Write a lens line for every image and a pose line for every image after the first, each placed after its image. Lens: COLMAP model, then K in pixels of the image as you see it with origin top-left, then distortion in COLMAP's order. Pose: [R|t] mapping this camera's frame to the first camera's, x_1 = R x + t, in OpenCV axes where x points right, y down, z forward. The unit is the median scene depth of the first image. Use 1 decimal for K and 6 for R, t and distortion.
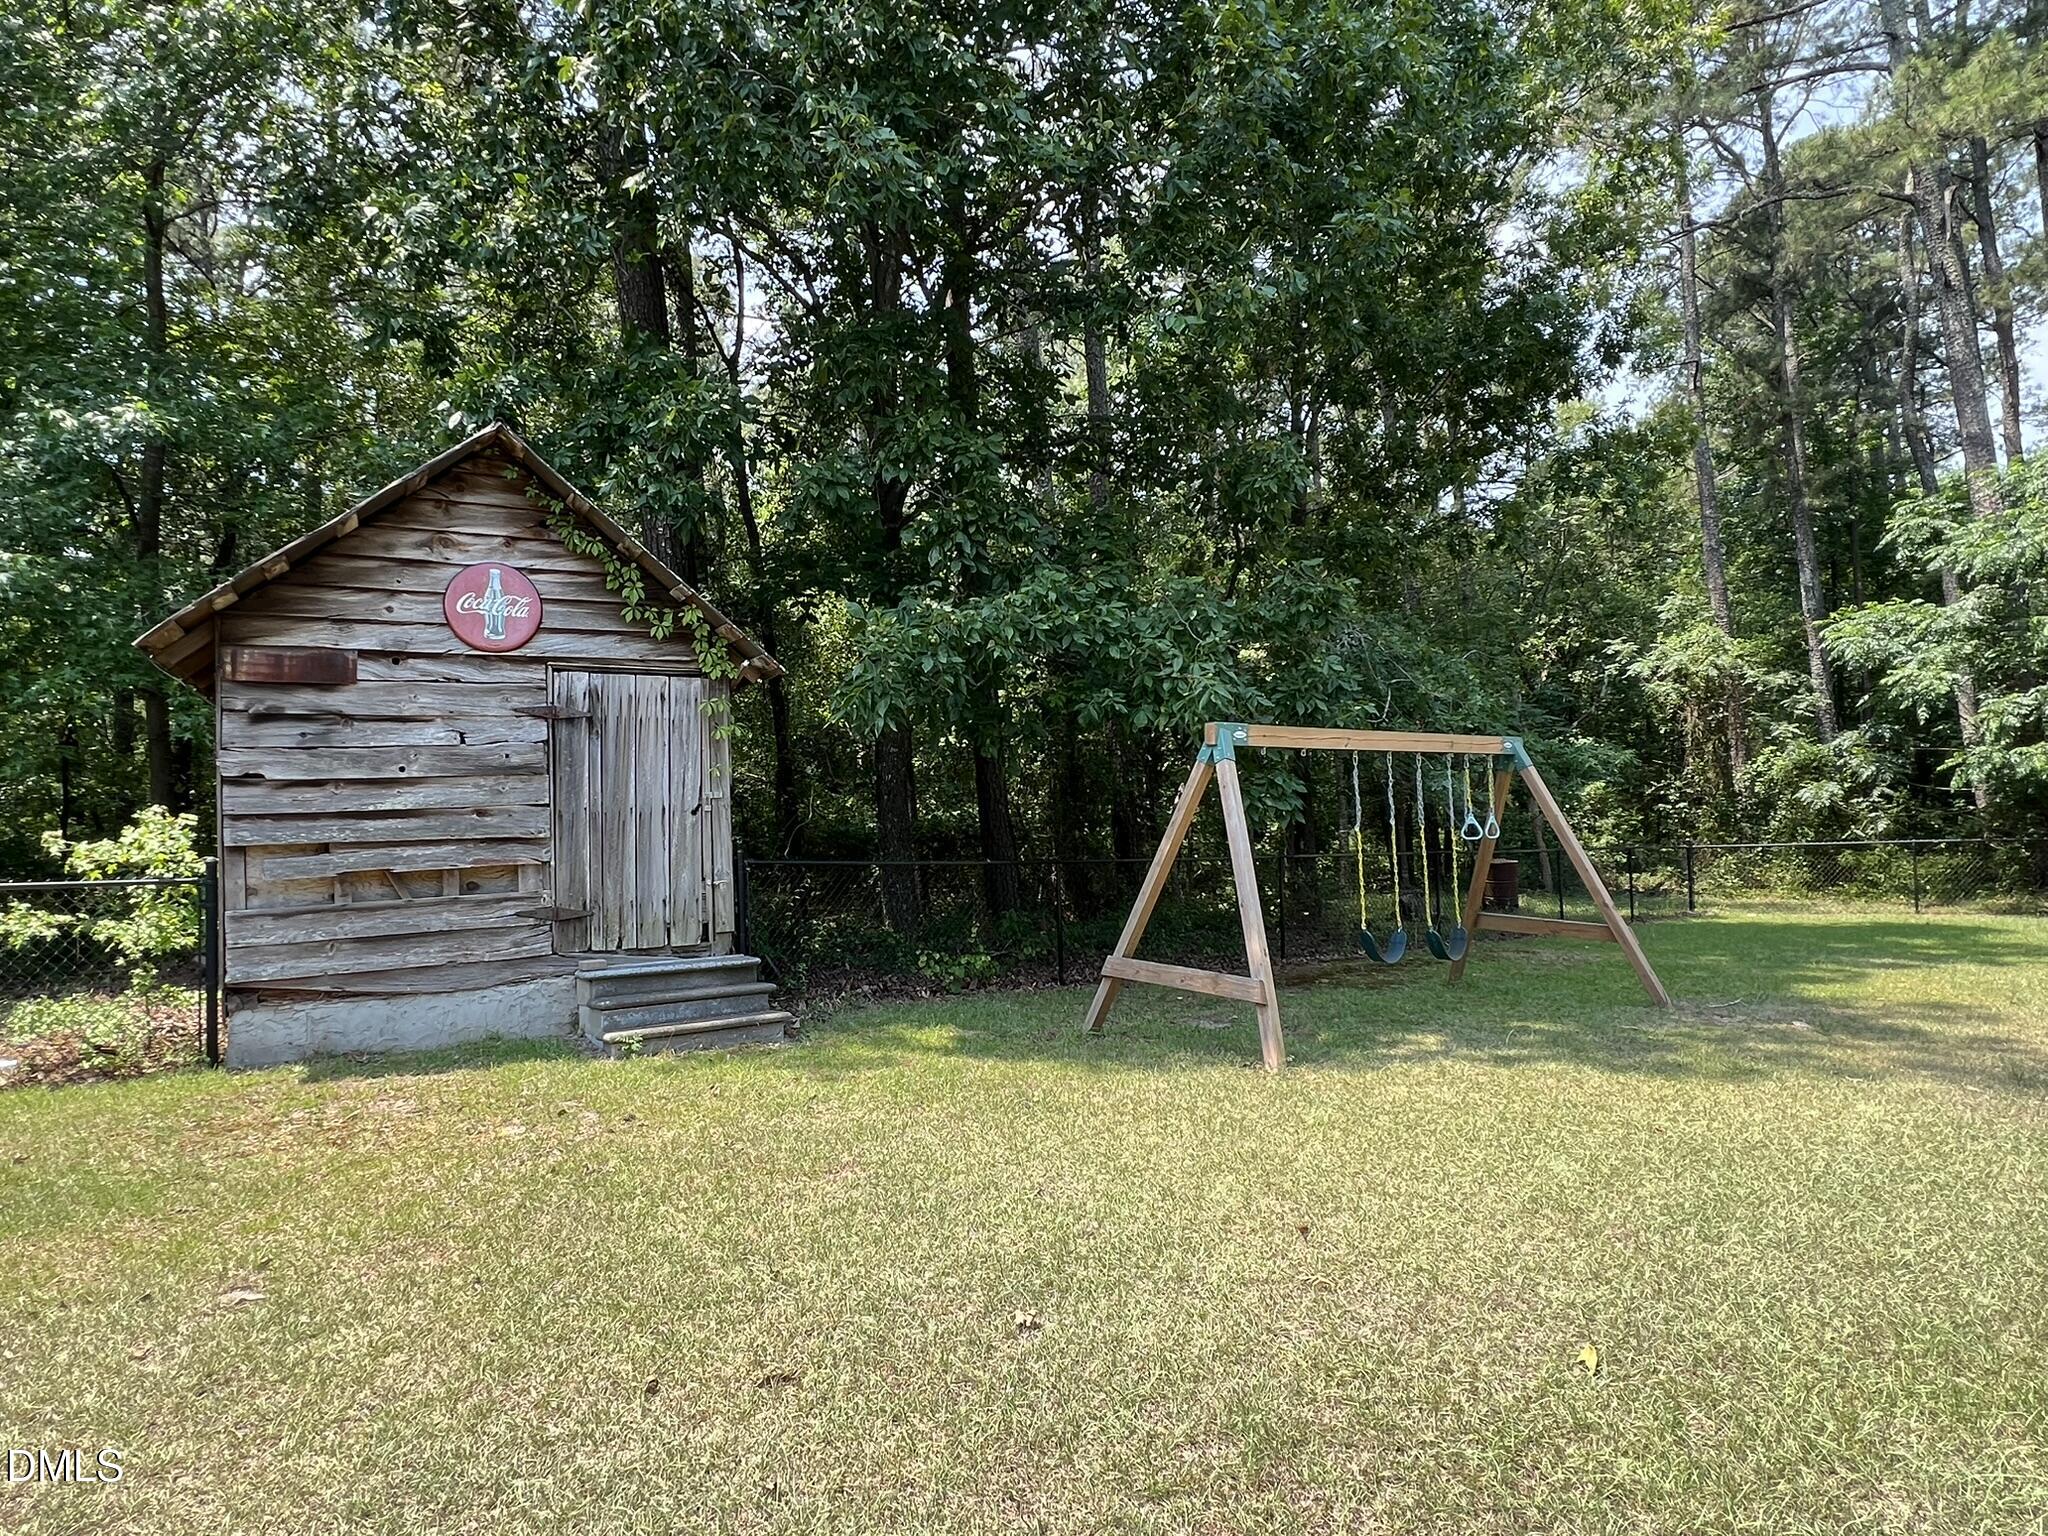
lens RADIAL K [[1143.8, 0, 1021.7], [0, 1143.8, 785.0], [0, 0, 1]] dist [-0.000459, 0.000339]
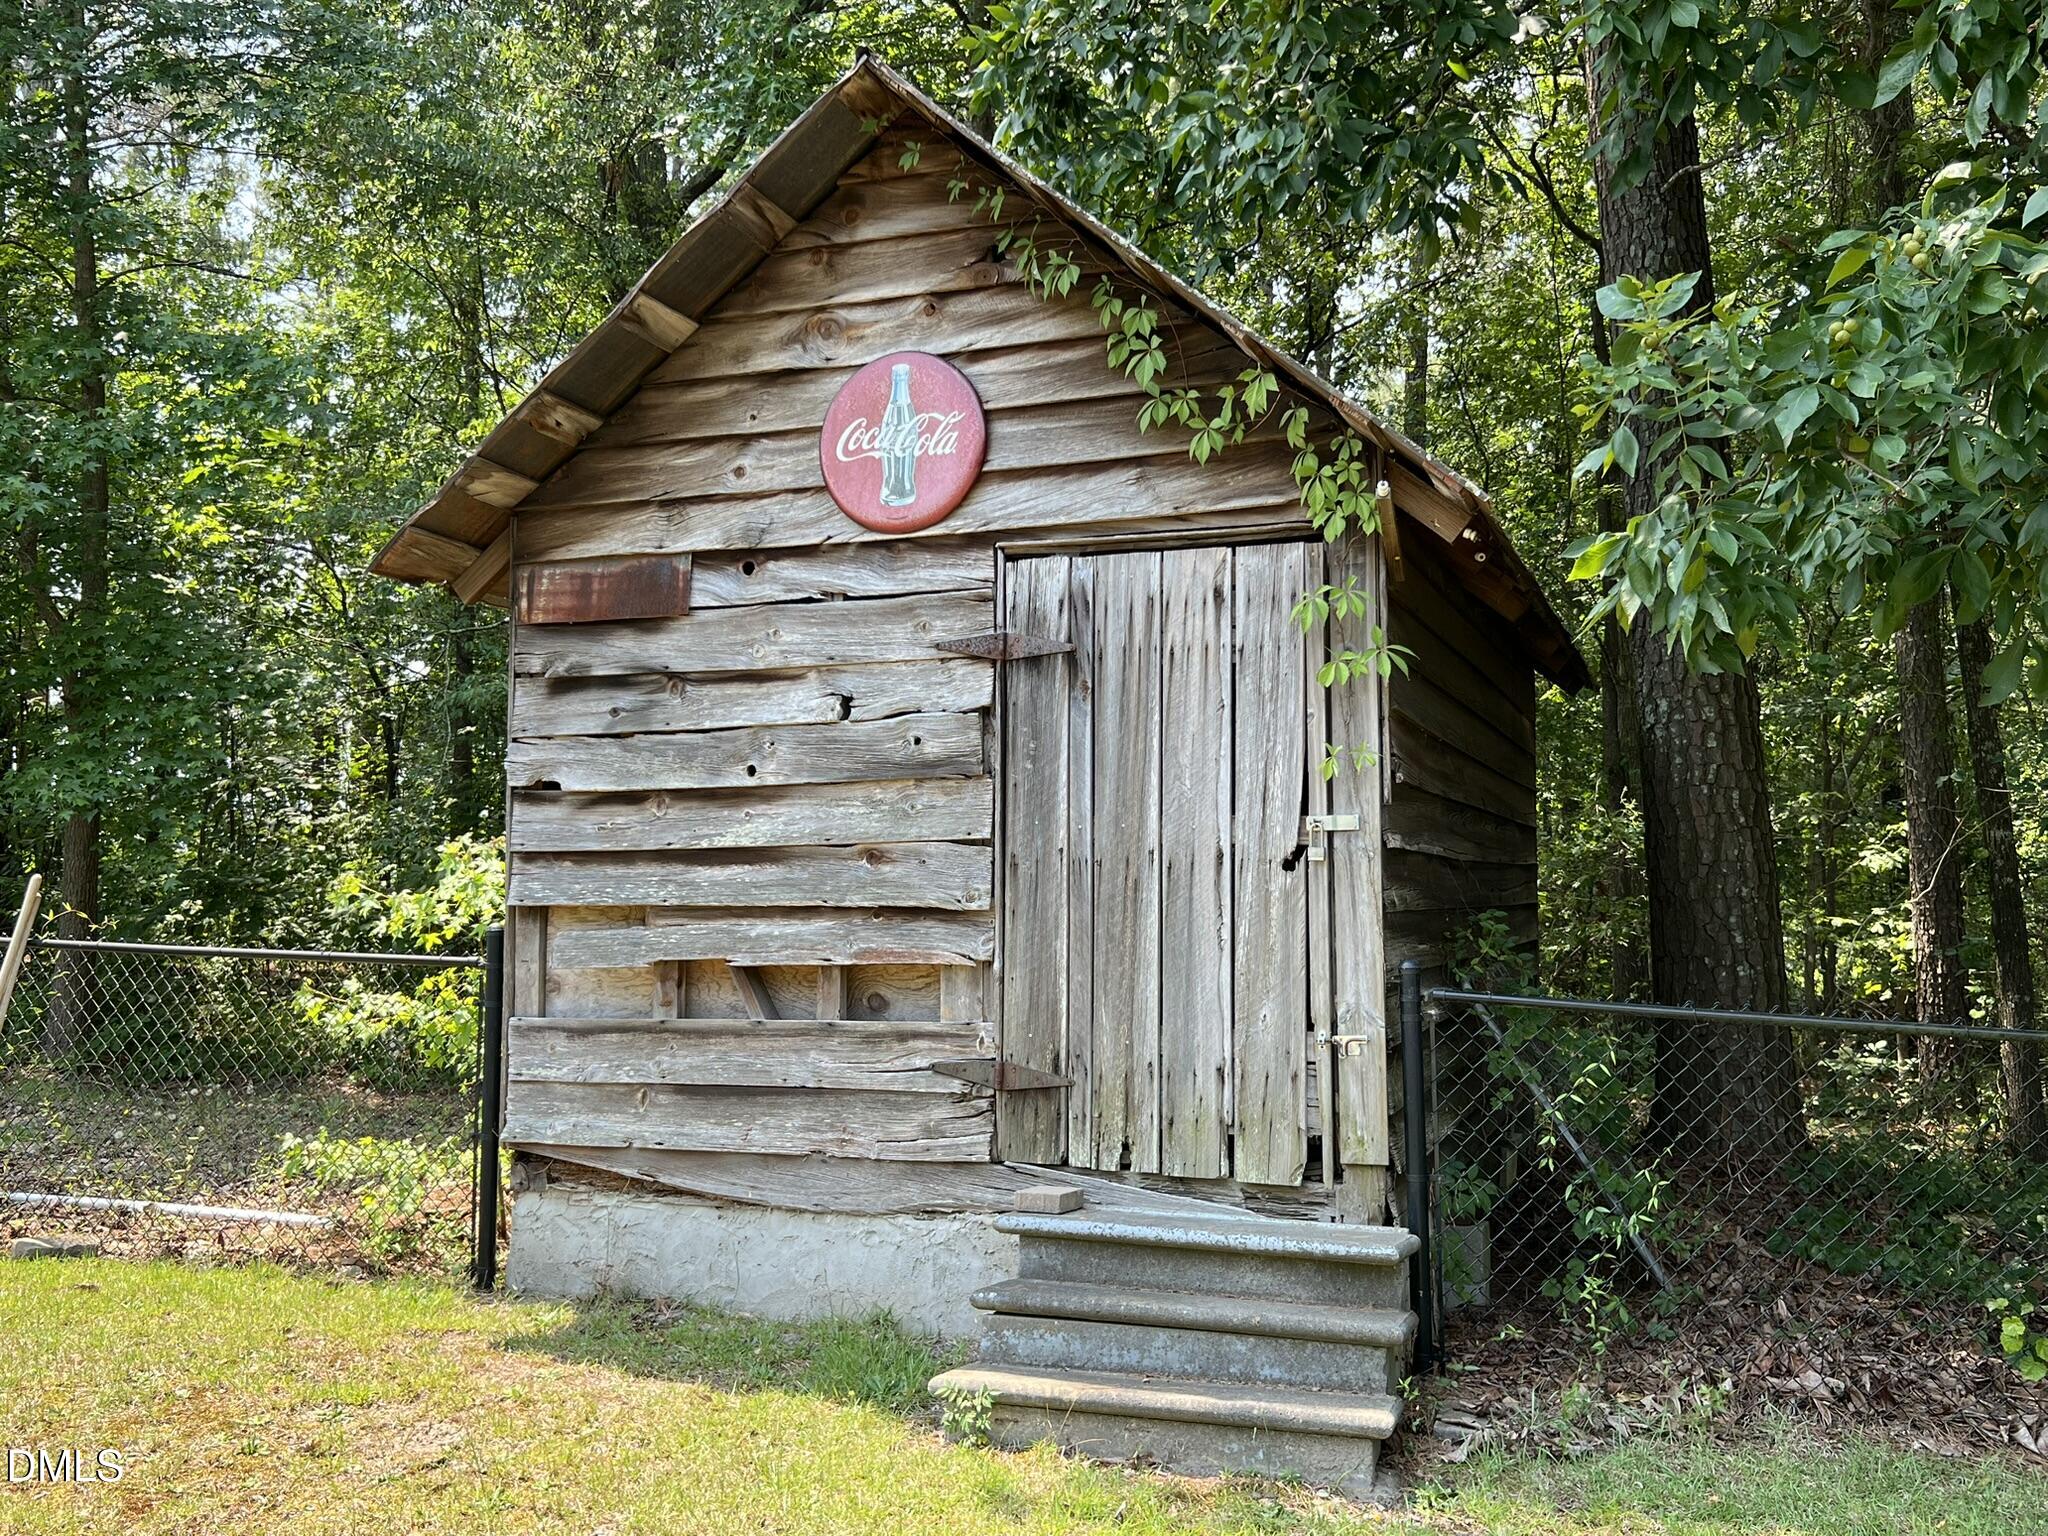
lens RADIAL K [[1860.1, 0, 1025.0], [0, 1860.1, 777.2], [0, 0, 1]] dist [0.089329, -0.006688]
pose [[0.636597, -0.017645, -0.770995, 0.194467], [-0.001517, 0.999708, -0.024132, 0.009319], [0.771195, 0.016533, 0.636384, 0.534524]]
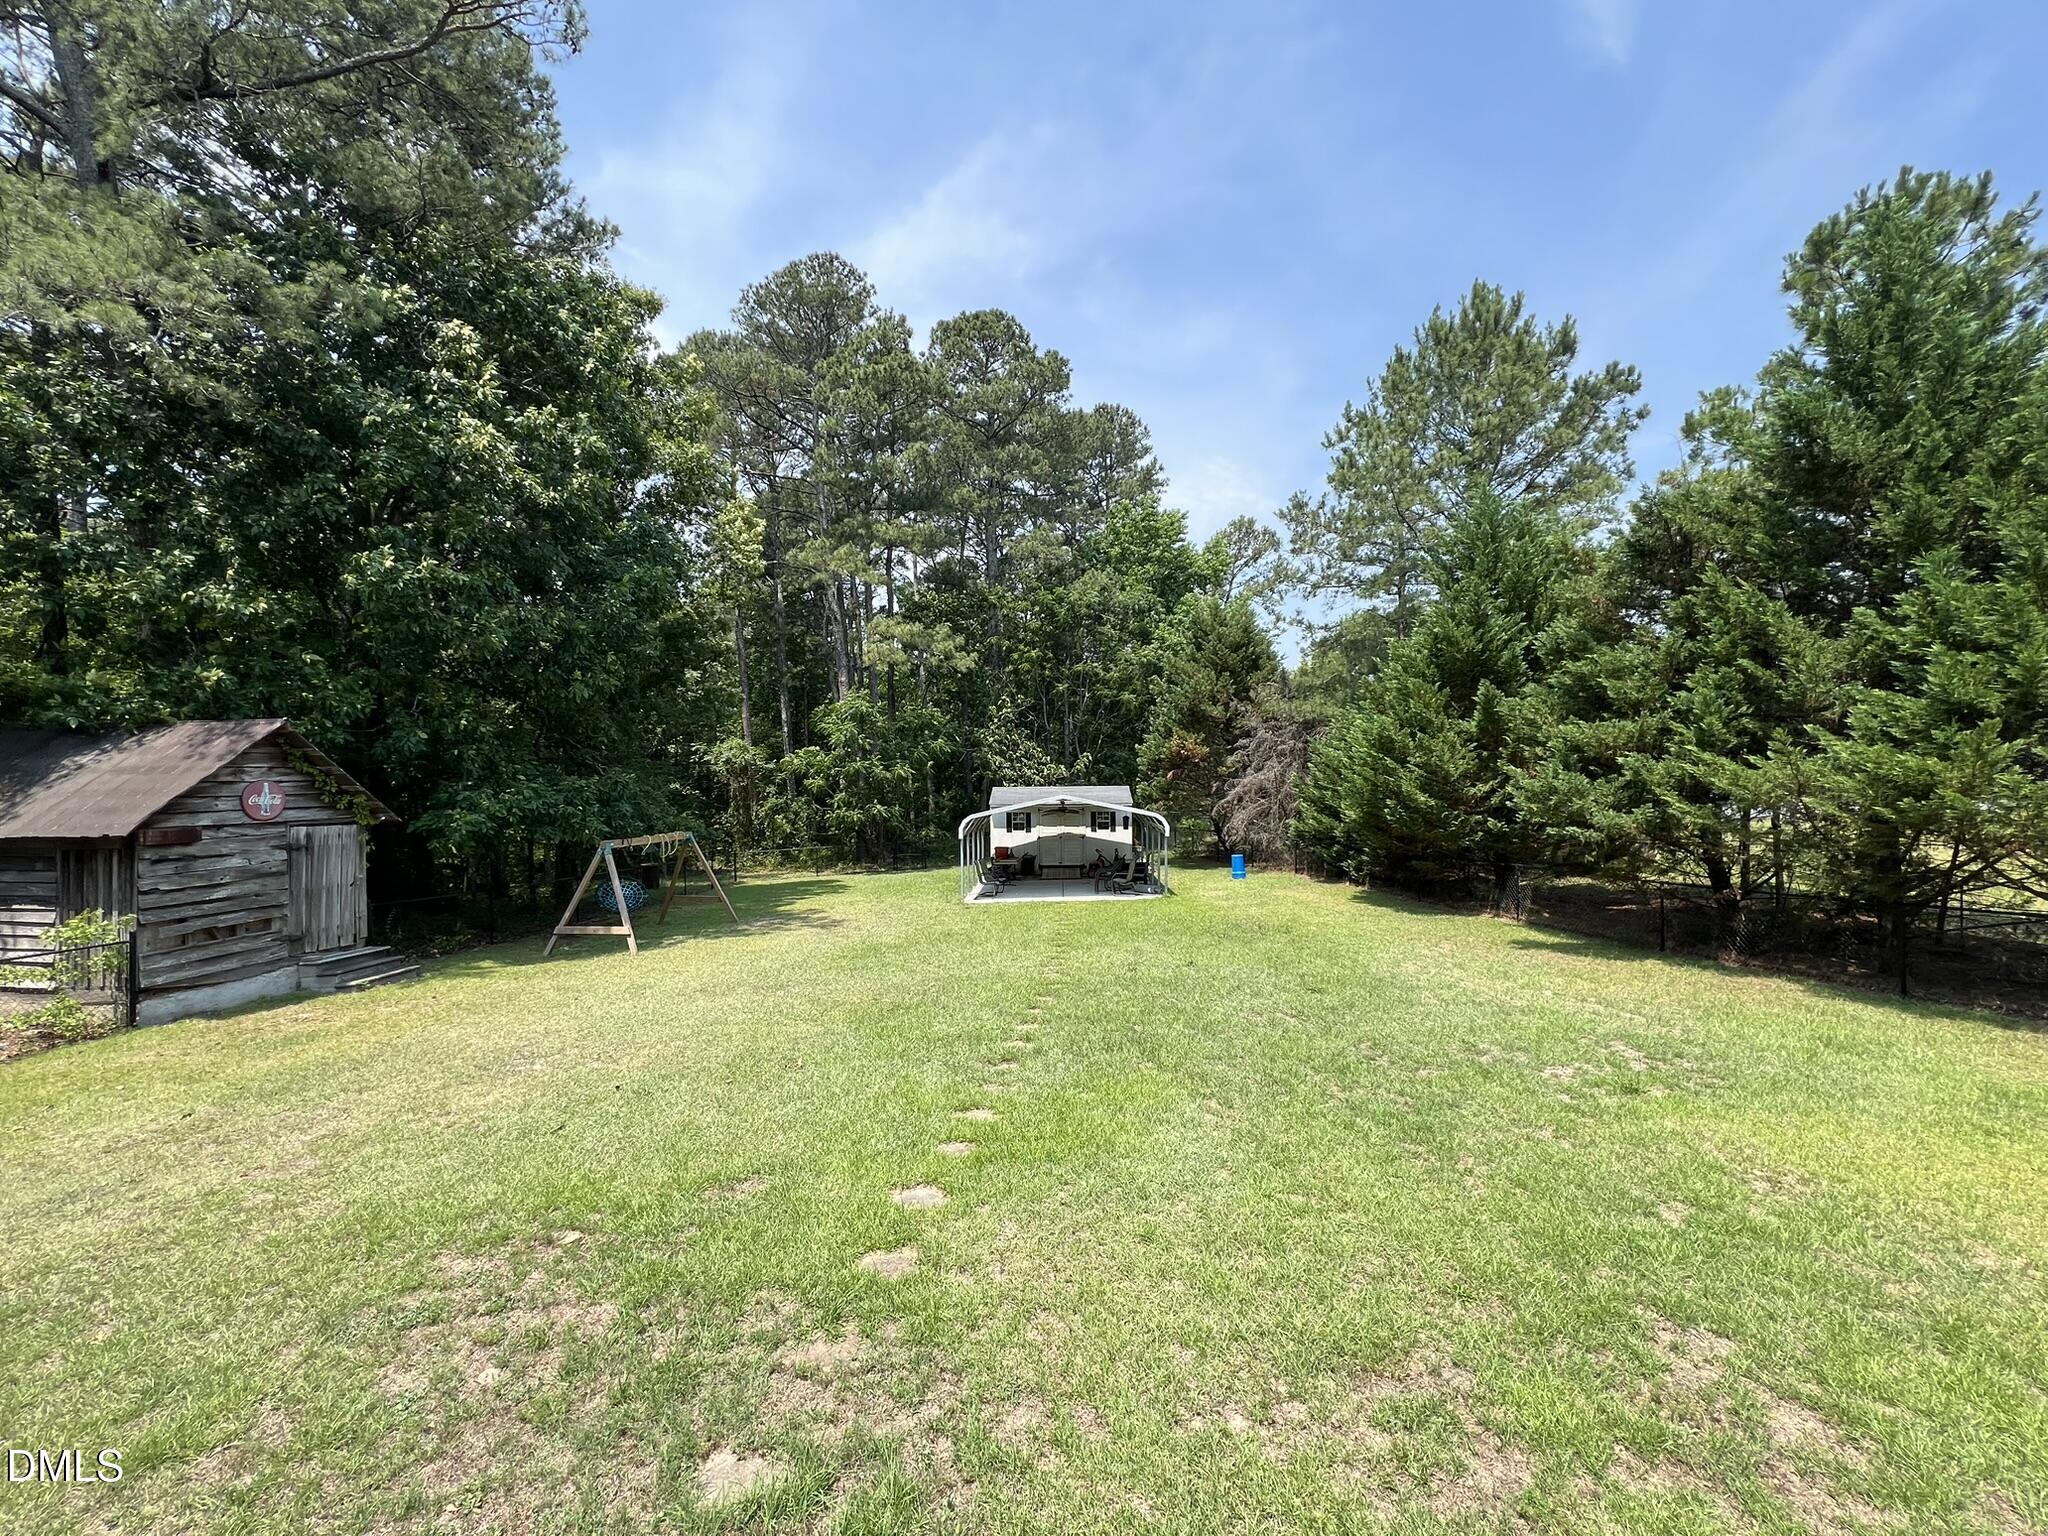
lens RADIAL K [[819.5, 0, 1018.1], [0, 819.5, 764.3], [0, 0, 1]] dist [-0.002602, -0.000139]
pose [[0.635116, 0.027707, 0.771920, -0.761732], [-0.010821, 0.999578, -0.026975, -0.199602], [-0.772341, 0.008779, 0.635148, -1.116308]]
